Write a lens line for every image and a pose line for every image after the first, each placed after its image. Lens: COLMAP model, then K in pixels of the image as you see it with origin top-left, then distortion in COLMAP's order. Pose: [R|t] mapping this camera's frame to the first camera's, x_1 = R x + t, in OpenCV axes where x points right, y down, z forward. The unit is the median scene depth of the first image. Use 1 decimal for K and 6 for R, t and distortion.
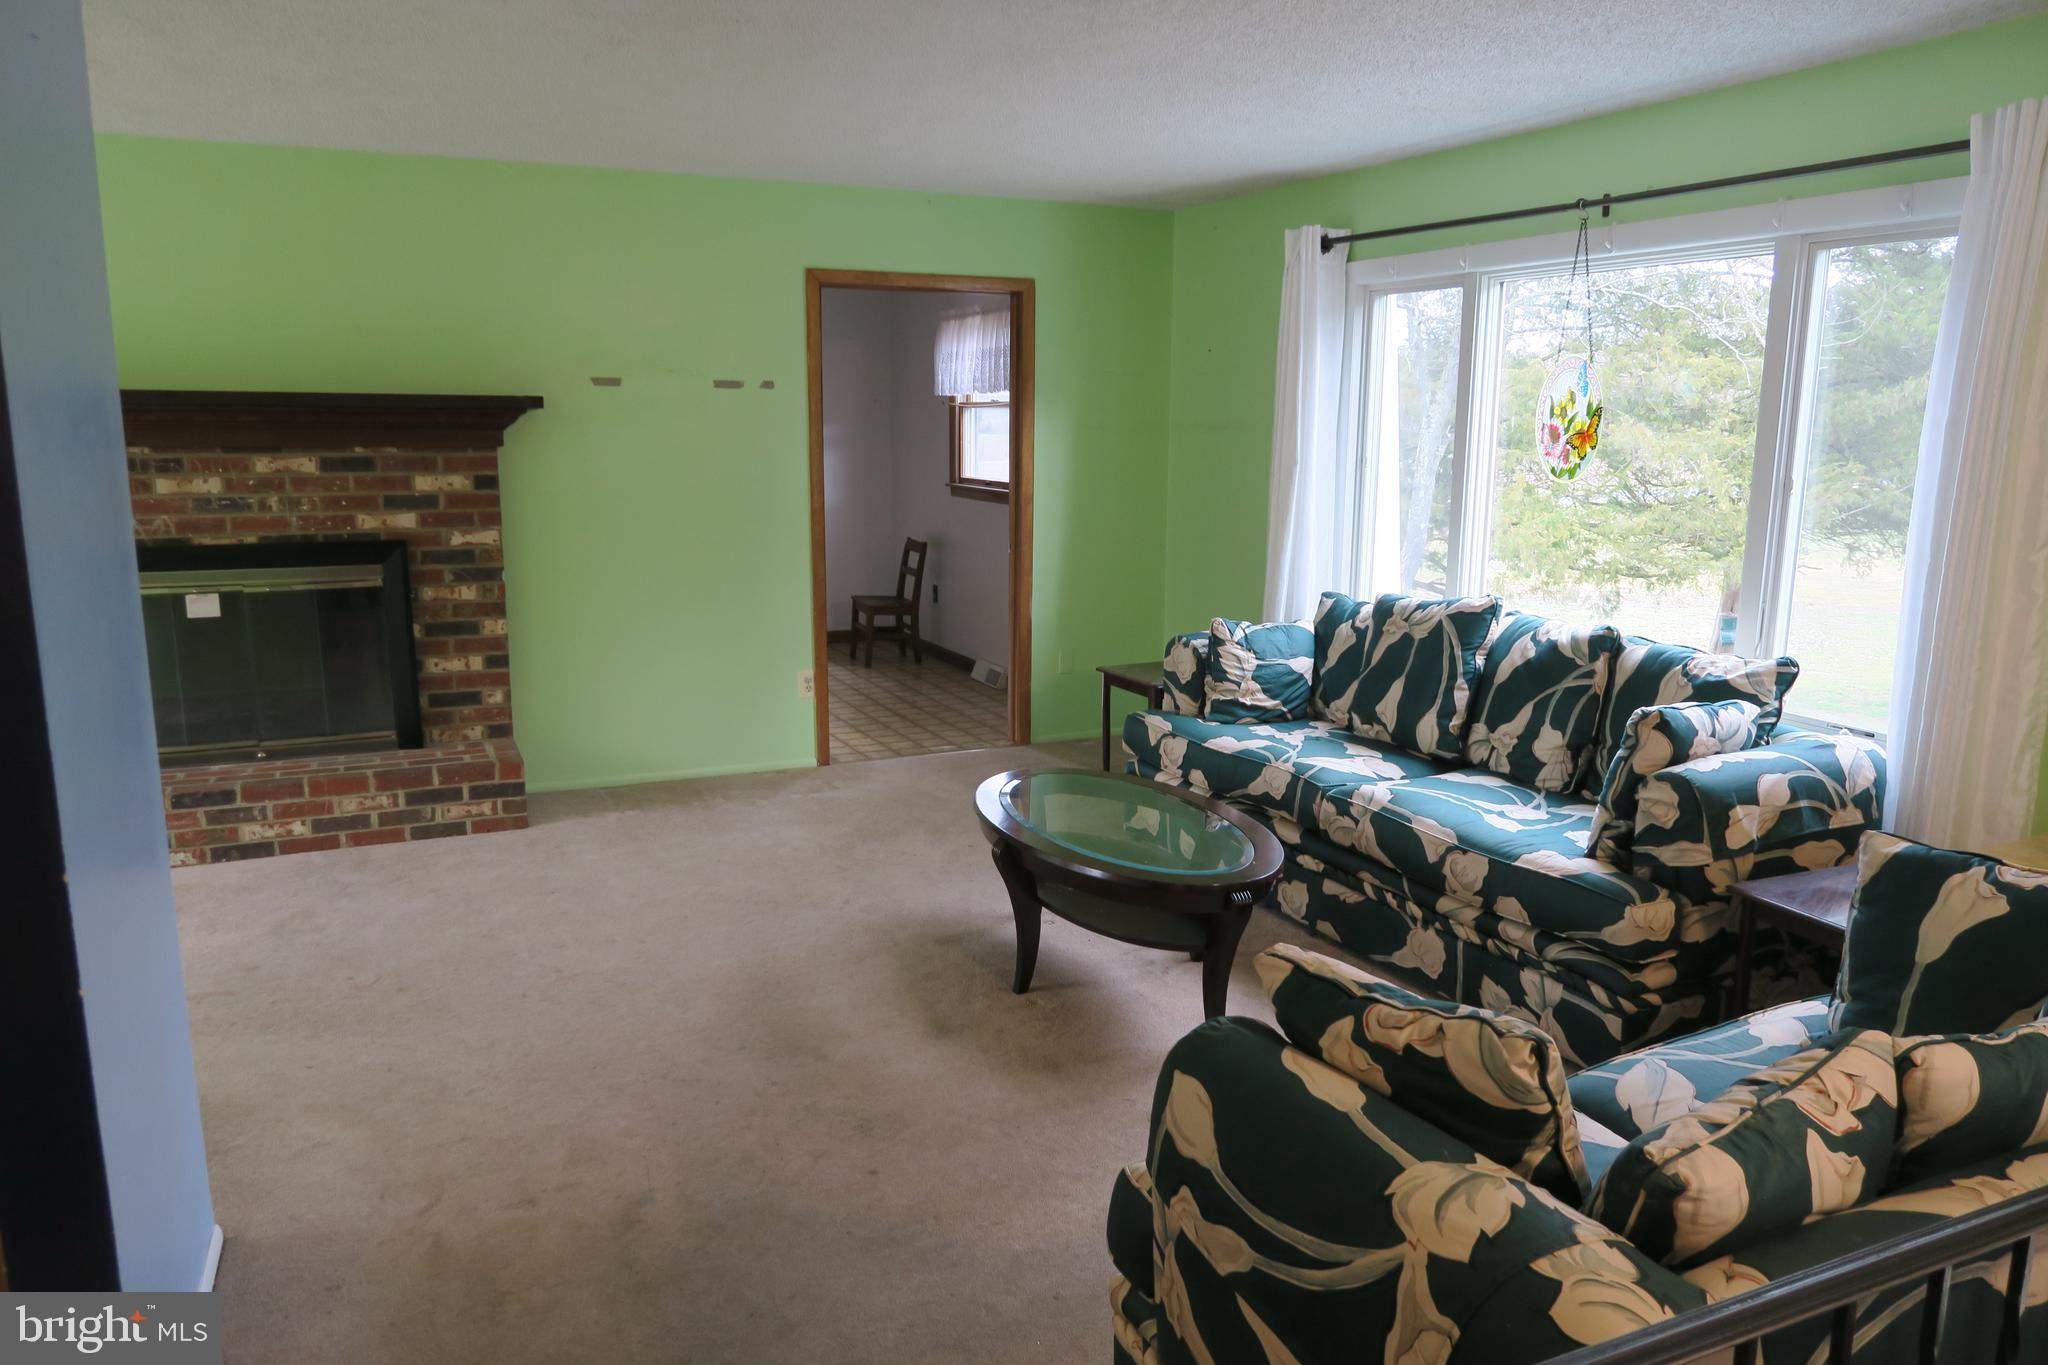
lens RADIAL K [[1411.0, 0, 1023.0], [0, 1411.0, 681.6], [0, 0, 1]] dist [-0.021054, 0.003564]
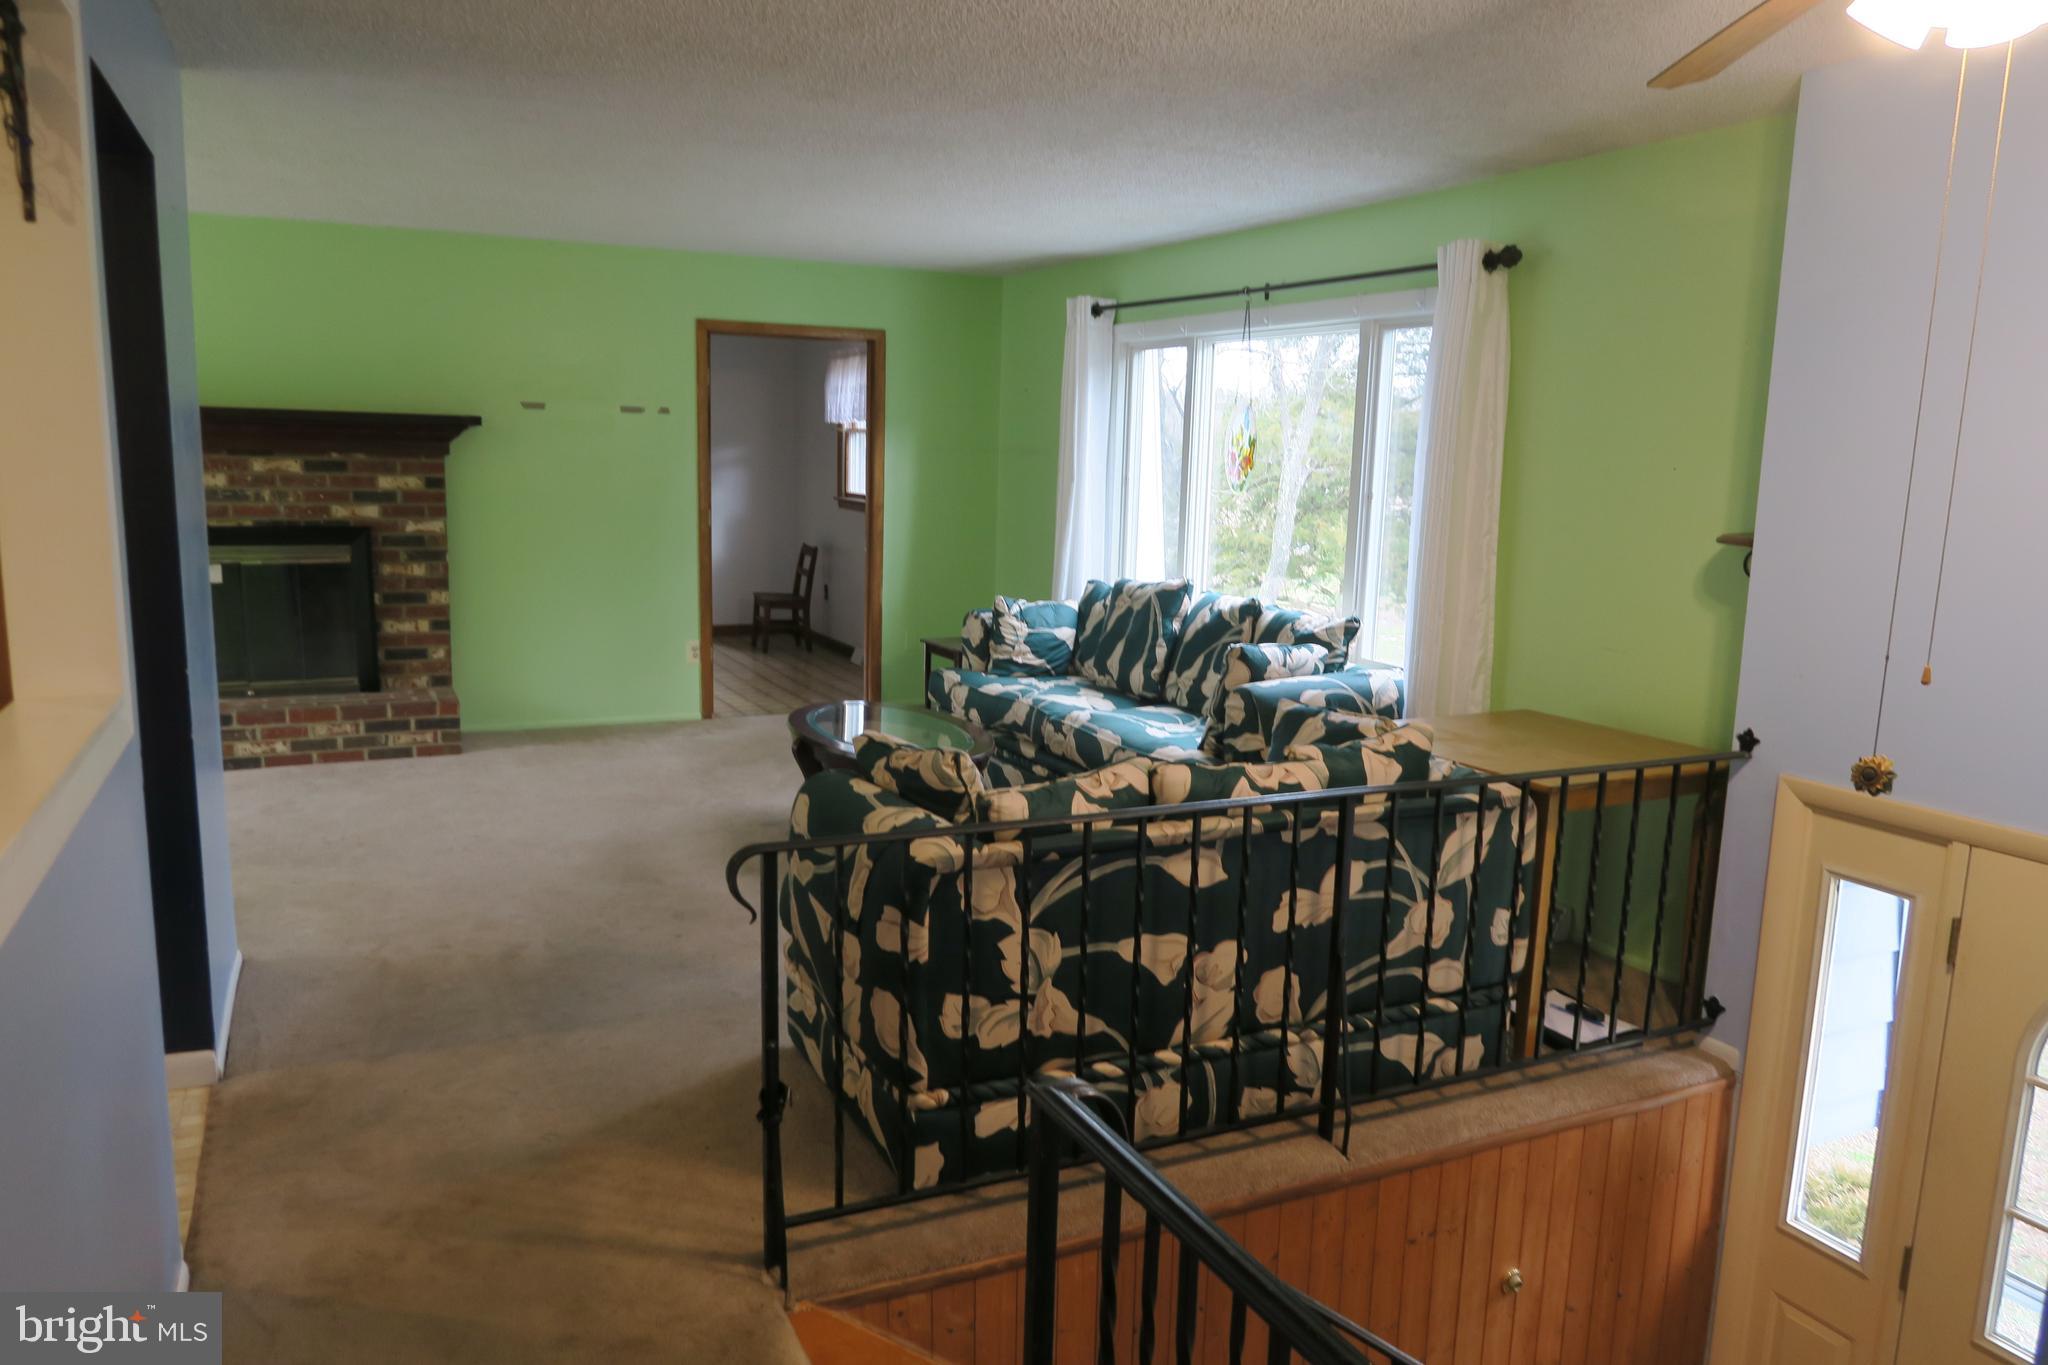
lens RADIAL K [[1411.0, 0, 1023.1], [0, 1411.0, 682.1], [0, 0, 1]] dist [-0.021054, 0.003564]
pose [[0.999487, 0.015154, 0.028212, 0.114879], [-0.014576, 0.999683, -0.020549, 0.055910], [-0.028514, 0.020127, 0.999391, -0.277046]]
